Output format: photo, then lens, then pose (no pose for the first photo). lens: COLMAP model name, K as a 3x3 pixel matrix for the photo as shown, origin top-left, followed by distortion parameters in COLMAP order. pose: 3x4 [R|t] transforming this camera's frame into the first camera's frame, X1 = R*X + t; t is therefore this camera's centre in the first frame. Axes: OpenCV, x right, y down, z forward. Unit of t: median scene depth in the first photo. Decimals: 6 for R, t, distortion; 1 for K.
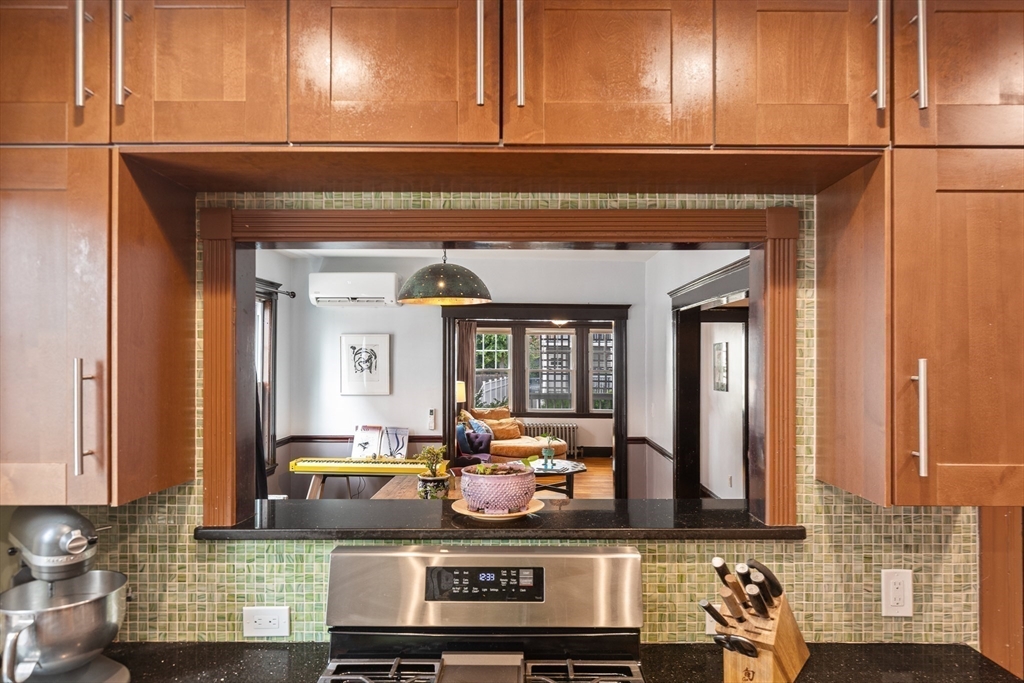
lens RADIAL K [[621.7, 0, 523.0], [0, 621.7, 356.2], [0, 0, 1]] dist [0.001333, -0.000504]
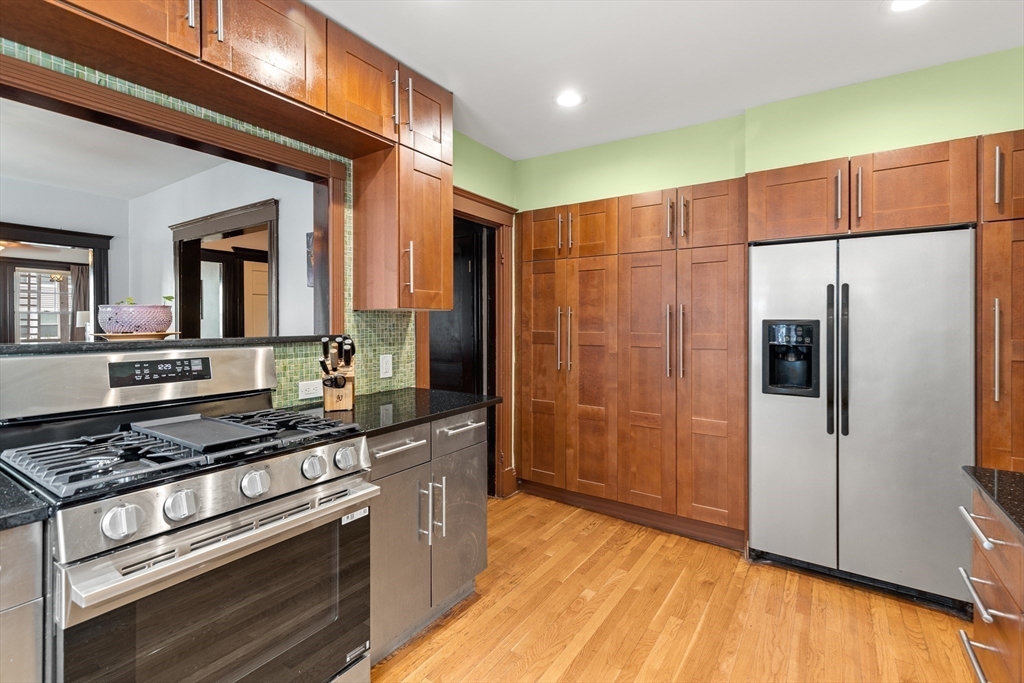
lens RADIAL K [[469.0, 0, 511.3], [0, 469.0, 321.7], [0, 0, 1]] dist [0.002966, 0.000241]
pose [[0.554381, -0.002360, 0.832260, -0.448774], [-0.001302, 0.999992, 0.003704, 0.225408], [-0.832262, -0.003137, 0.554373, -0.194340]]
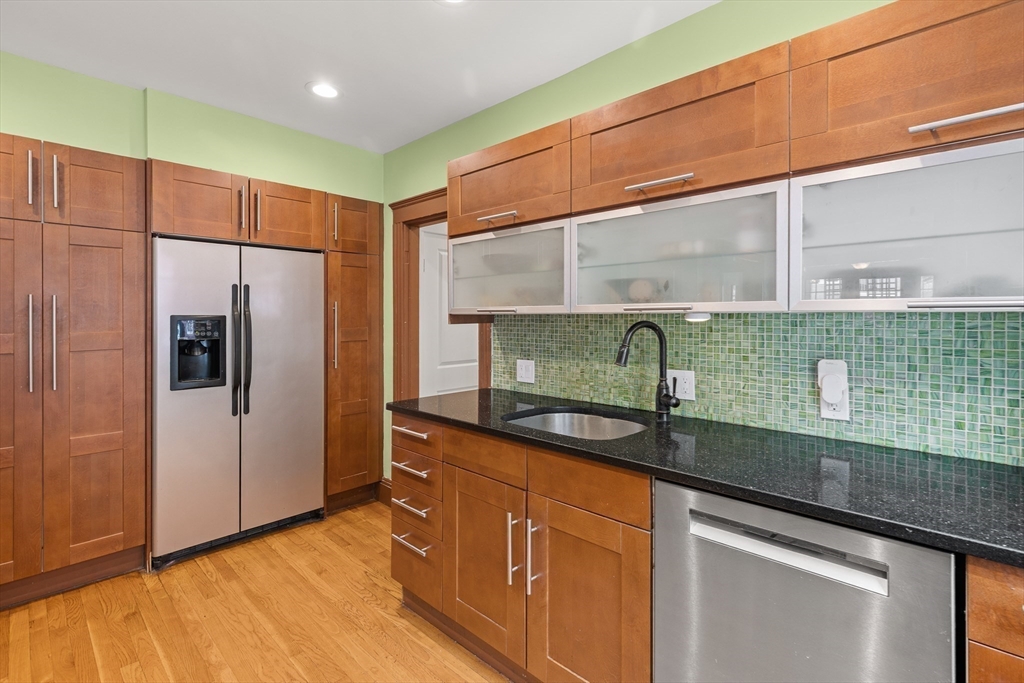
lens RADIAL K [[472.3, 0, 513.4], [0, 472.3, 315.8], [0, 0, 1]] dist [0.002656, 0.000582]
pose [[-0.732750, -0.001727, 0.680495, -0.539096], [-0.001381, 0.999998, 0.001051, 0.222533], [-0.680496, -0.000170, -0.732752, 0.331237]]
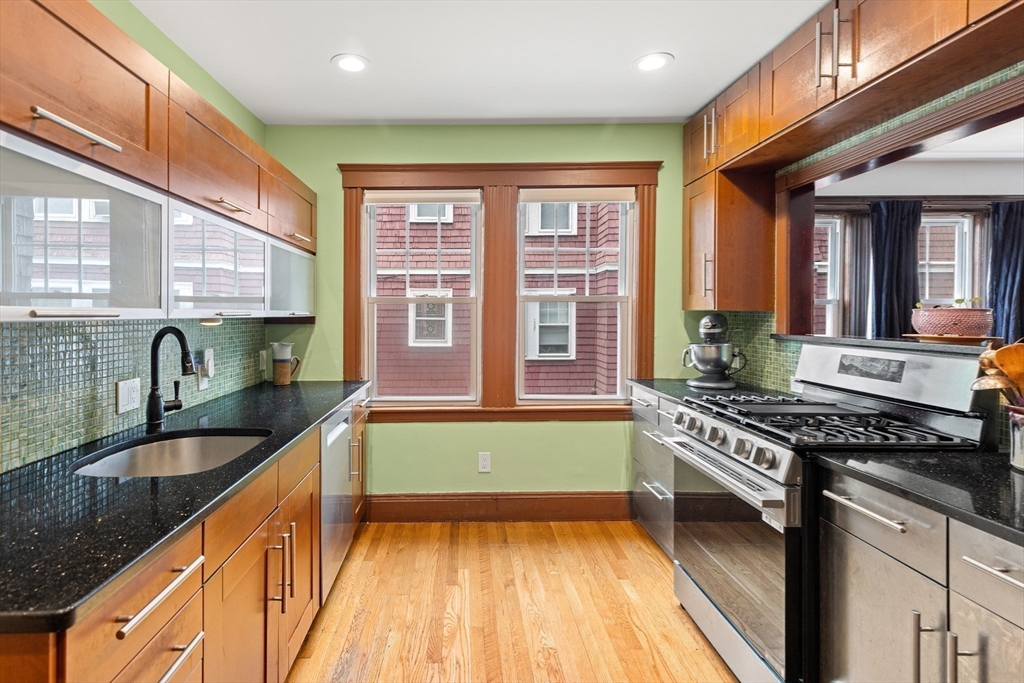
lens RADIAL K [[475.0, 0, 464.9], [0, 475.0, 314.2], [0, 0, 1]] dist [0.003406, 0.000157]
pose [[0.014383, 0.000598, -0.999896, 1.026148], [-0.000348, 1.000000, 0.000593, 0.206792], [0.999896, 0.000340, 0.014384, -0.046410]]
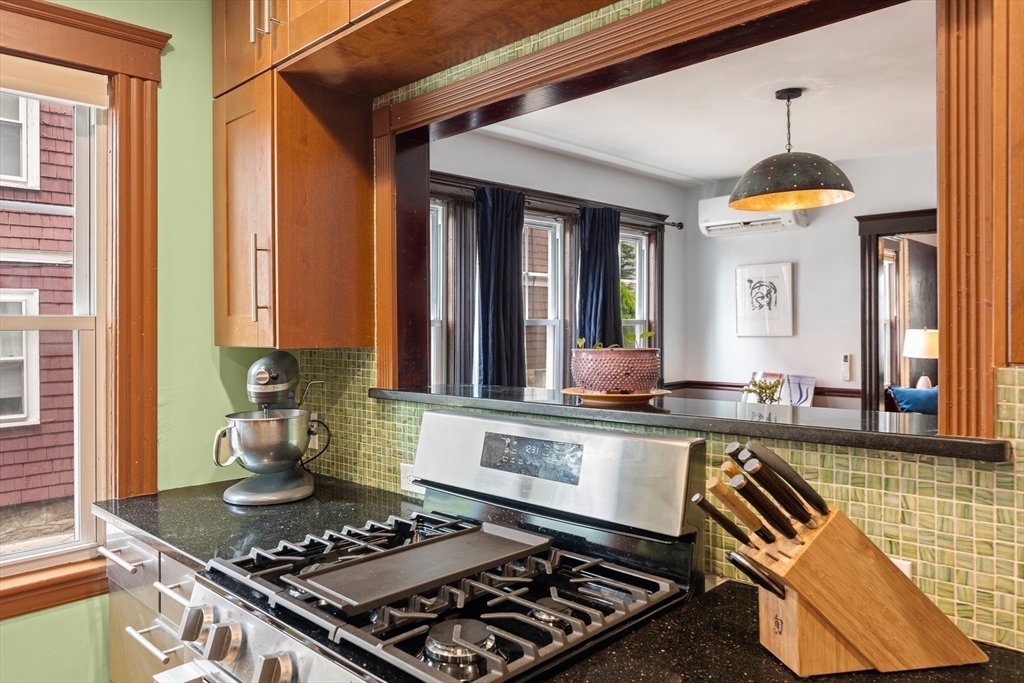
lens RADIAL K [[707.1, 0, 507.3], [0, 707.1, 333.0], [0, 0, 1]] dist [-0.001659, 0.000140]
pose [[0.721020, -0.001994, -0.692911, 0.558776], [0.009844, 0.999924, 0.007365, 0.163113], [0.692844, -0.012131, 0.720986, 0.223460]]
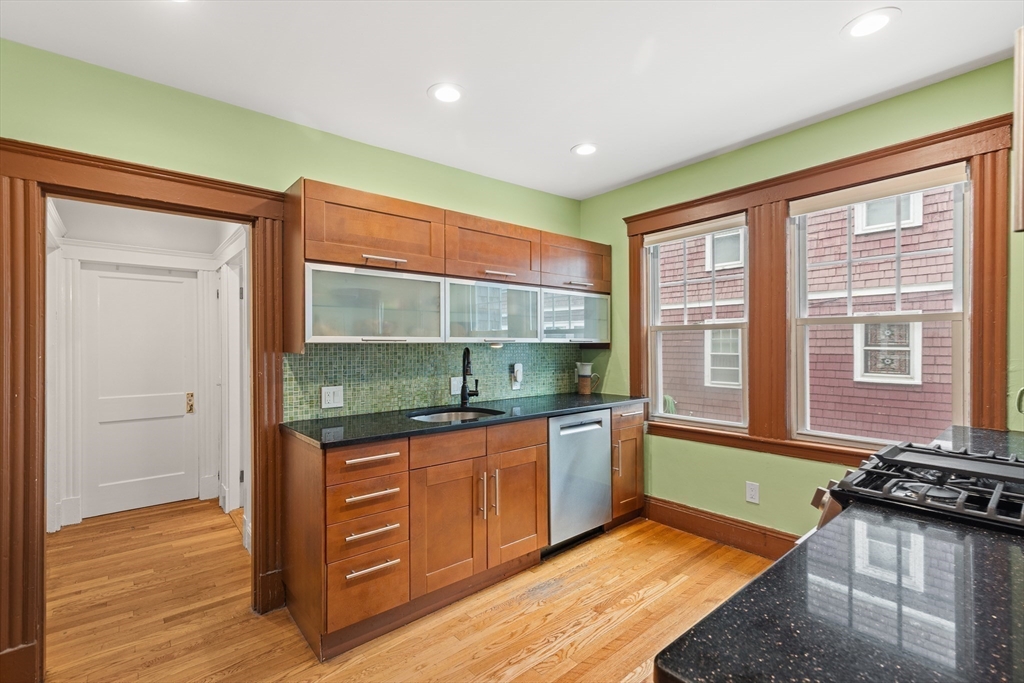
lens RADIAL K [[460.4, 0, 516.3], [0, 460.4, 343.7], [0, 0, 1]] dist [0.003357, 0.000376]
pose [[-0.757831, -0.000576, -0.652450, 0.989363], [0.003062, 0.999985, -0.004439, 0.228725], [0.652443, -0.005362, -0.757819, 0.789937]]
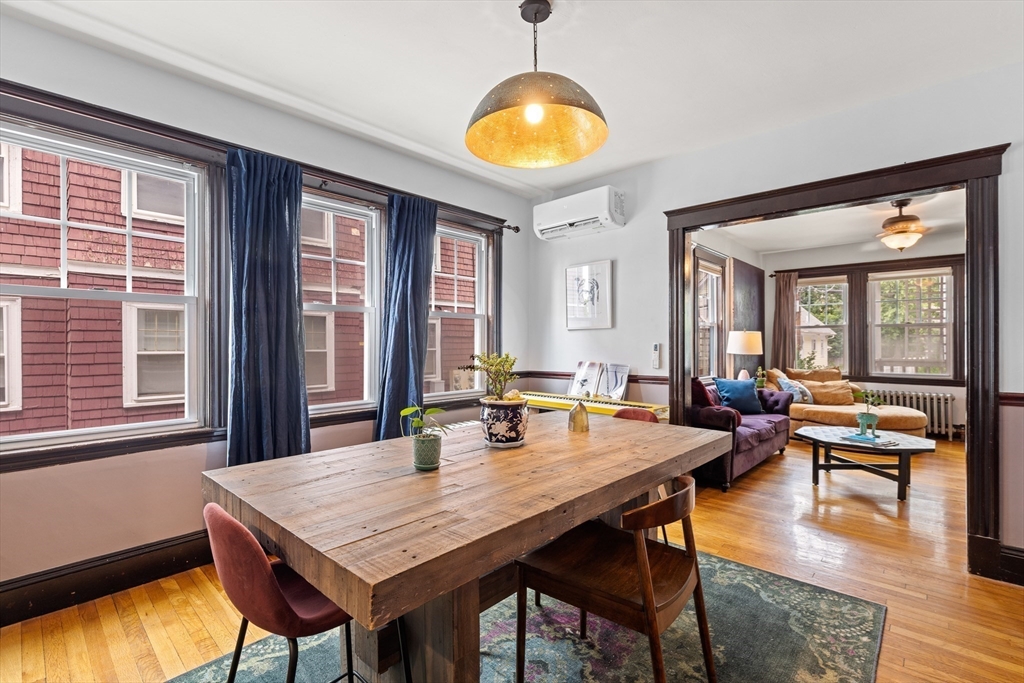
lens RADIAL K [[465.3, 0, 515.1], [0, 465.3, 347.2], [0, 0, 1]] dist [0.002293, 0.000302]
pose [[0.742720, -0.002747, -0.669596, 0.440334], [0.005513, 0.999983, 0.002013, 0.301606], [0.669579, -0.005187, 0.742723, 1.439892]]
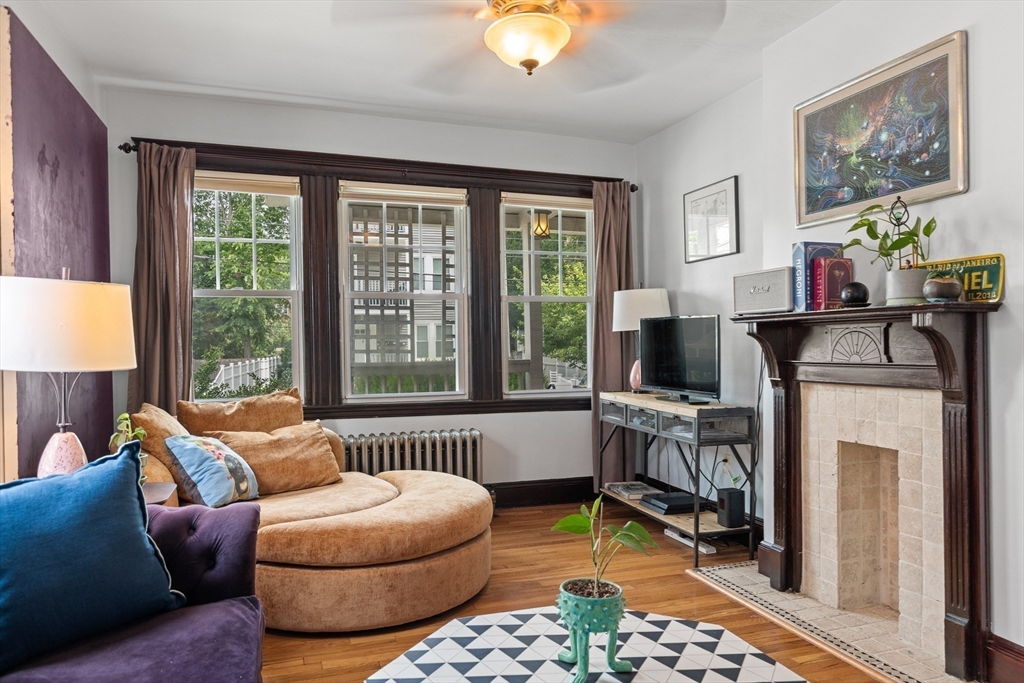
lens RADIAL K [[690.4, 0, 518.5], [0, 690.4, 345.2], [0, 0, 1]] dist [-0.004785, -0.001502]
pose [[0.941282, -0.016263, 0.337230, -0.223436], [0.013157, 0.999847, 0.011494, 0.317346], [-0.337365, -0.006382, 0.941352, 3.579080]]
